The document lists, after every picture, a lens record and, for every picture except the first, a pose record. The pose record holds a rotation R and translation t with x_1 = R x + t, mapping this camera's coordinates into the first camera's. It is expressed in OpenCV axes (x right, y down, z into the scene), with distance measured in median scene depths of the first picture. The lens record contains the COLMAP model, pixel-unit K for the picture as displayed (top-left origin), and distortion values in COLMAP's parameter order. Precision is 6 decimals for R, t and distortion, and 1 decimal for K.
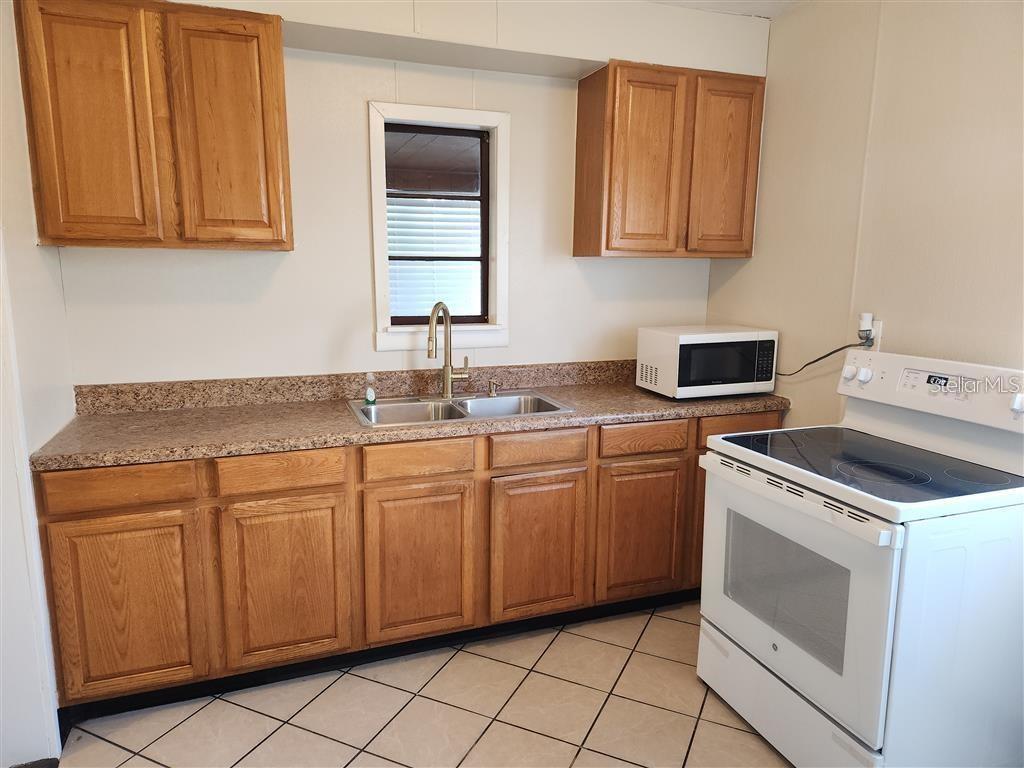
lens RADIAL K [[674.6, 0, 525.4], [0, 674.6, 407.4], [0, 0, 1]] dist [0.095945, -0.078457]
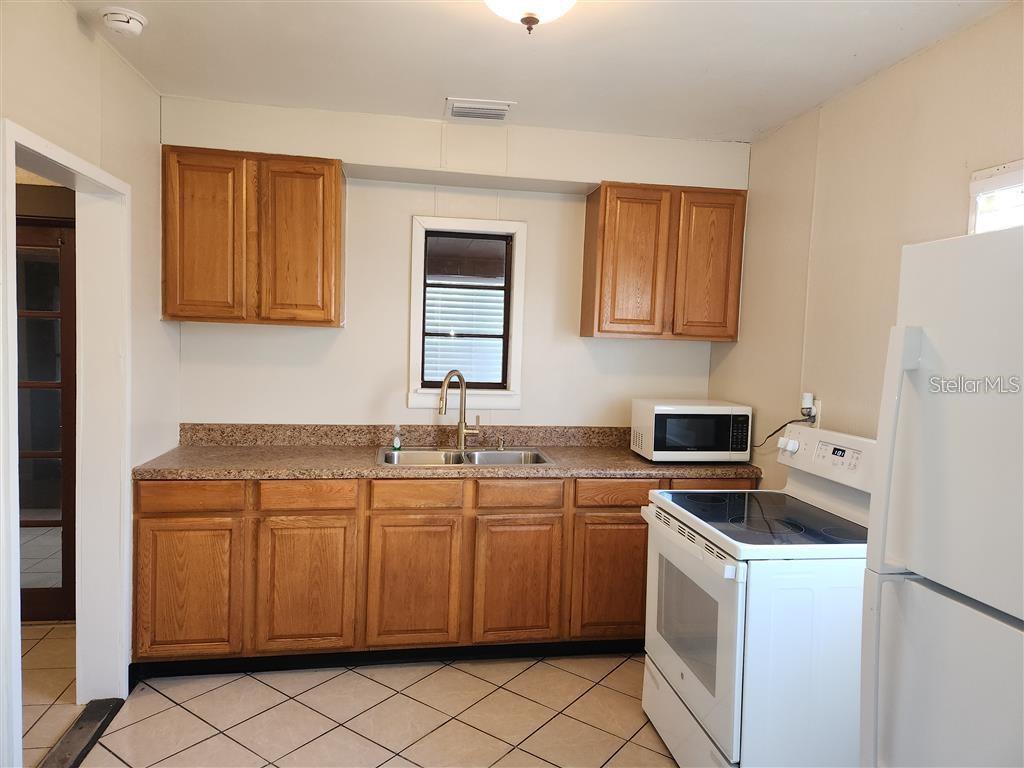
lens RADIAL K [[674.6, 0, 525.4], [0, 674.6, 407.4], [0, 0, 1]] dist [0.095945, -0.078457]
pose [[0.981509, 0.044735, -0.186115, 0.249434], [-0.064803, 0.992549, -0.103180, 0.032451], [0.180113, 0.113333, 0.977095, -0.181249]]
